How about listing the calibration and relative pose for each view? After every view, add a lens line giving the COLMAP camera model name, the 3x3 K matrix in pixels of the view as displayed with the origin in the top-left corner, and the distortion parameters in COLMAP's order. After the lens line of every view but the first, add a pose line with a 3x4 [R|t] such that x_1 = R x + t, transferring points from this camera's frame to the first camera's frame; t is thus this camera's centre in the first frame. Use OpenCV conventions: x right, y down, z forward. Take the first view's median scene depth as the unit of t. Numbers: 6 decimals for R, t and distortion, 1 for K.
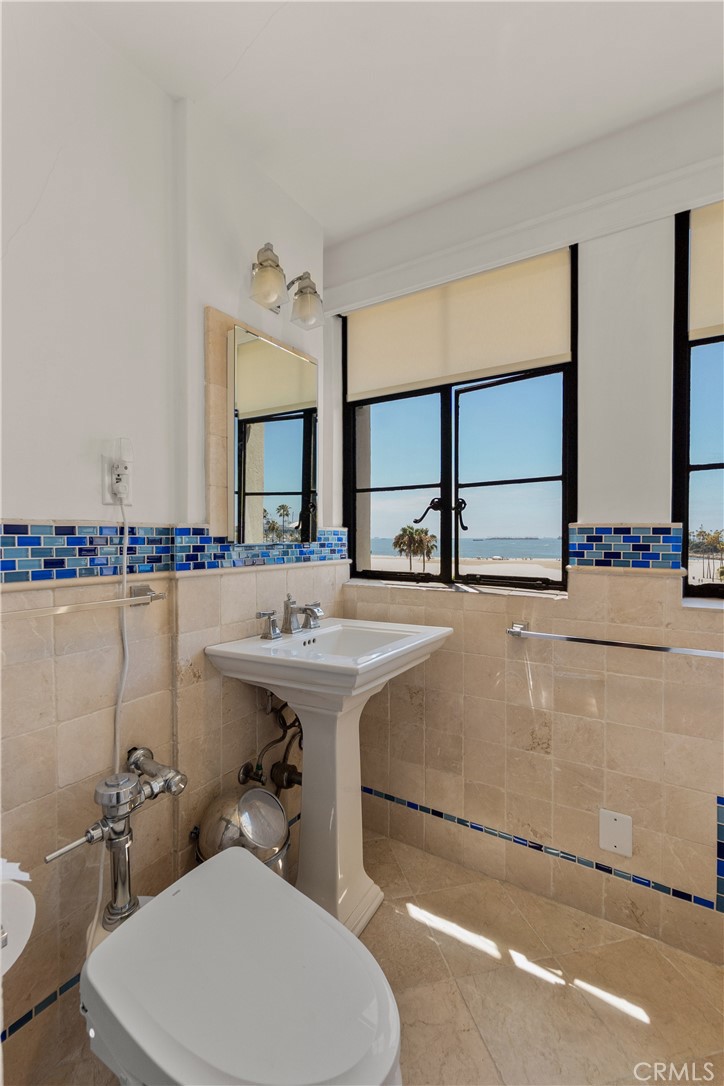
lens RADIAL K [[473.4, 0, 356.7], [0, 473.4, 542.4], [0, 0, 1]] dist [-0.009204, 0.001001]
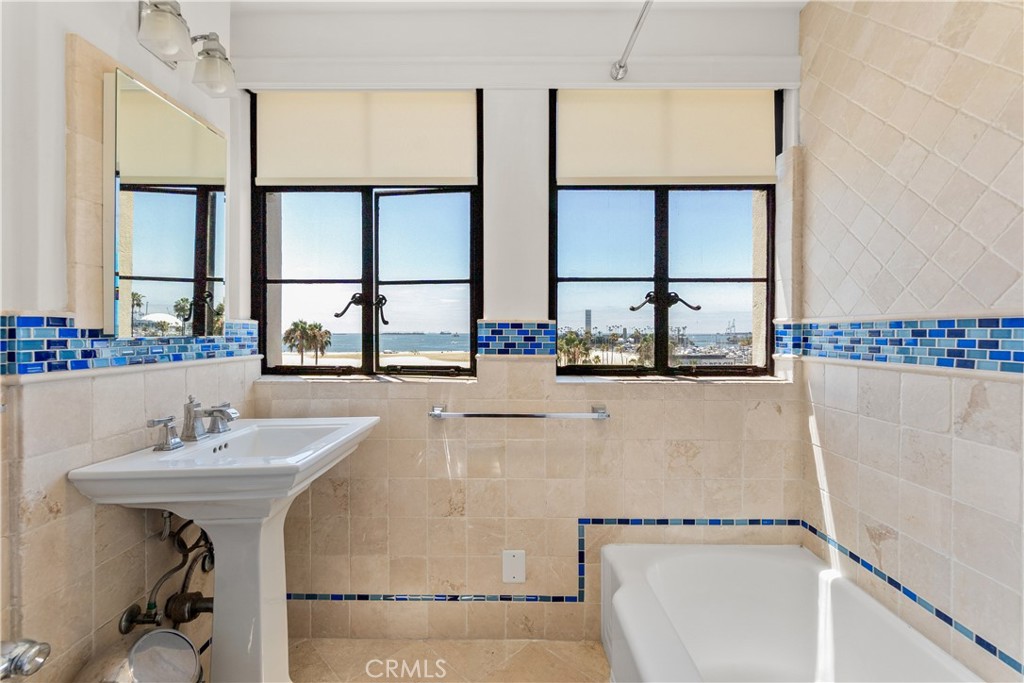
lens RADIAL K [[446.4, 0, 501.8], [0, 446.4, 334.9], [0, 0, 1]] dist [-0.009204, 0.001001]
pose [[0.846577, -0.001189, 0.532264, -0.099407], [0.004891, 0.999973, -0.005546, 0.005524], [-0.532243, 0.007298, 0.846560, 0.007119]]
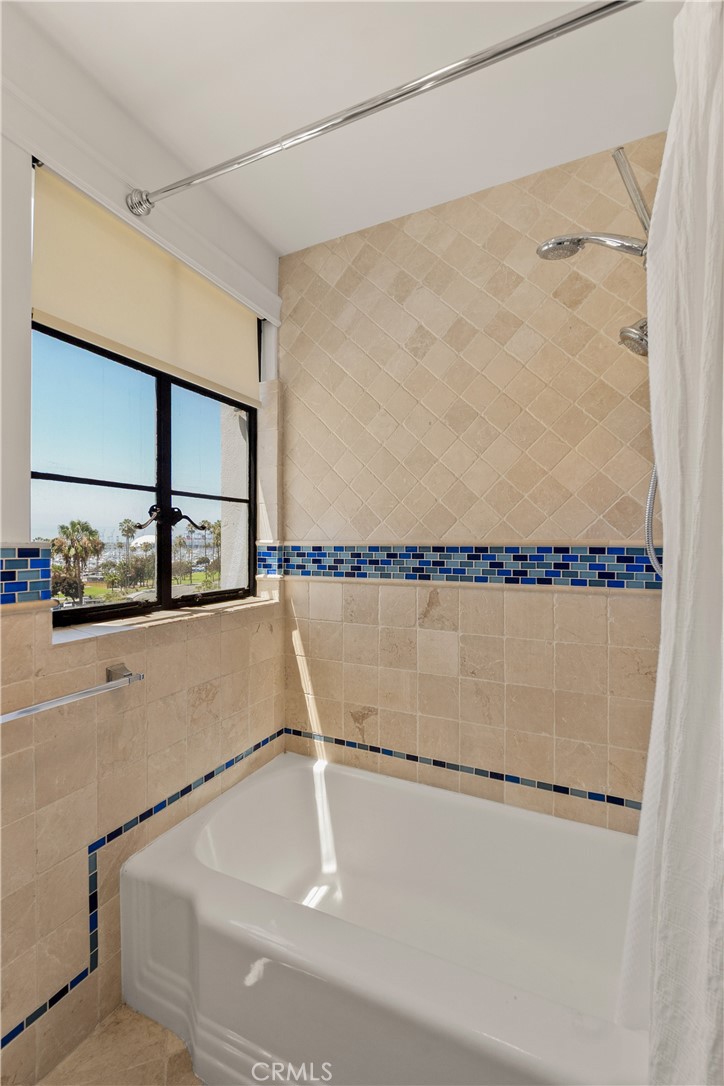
lens RADIAL K [[473.4, 0, 374.3], [0, 473.4, 540.7], [0, 0, 1]] dist [-0.009204, 0.001001]
pose [[-0.139848, 0.006112, 0.990154, -0.172355], [0.011870, 0.999919, -0.004496, -0.029808], [-0.990102, 0.011125, -0.139910, 0.483339]]
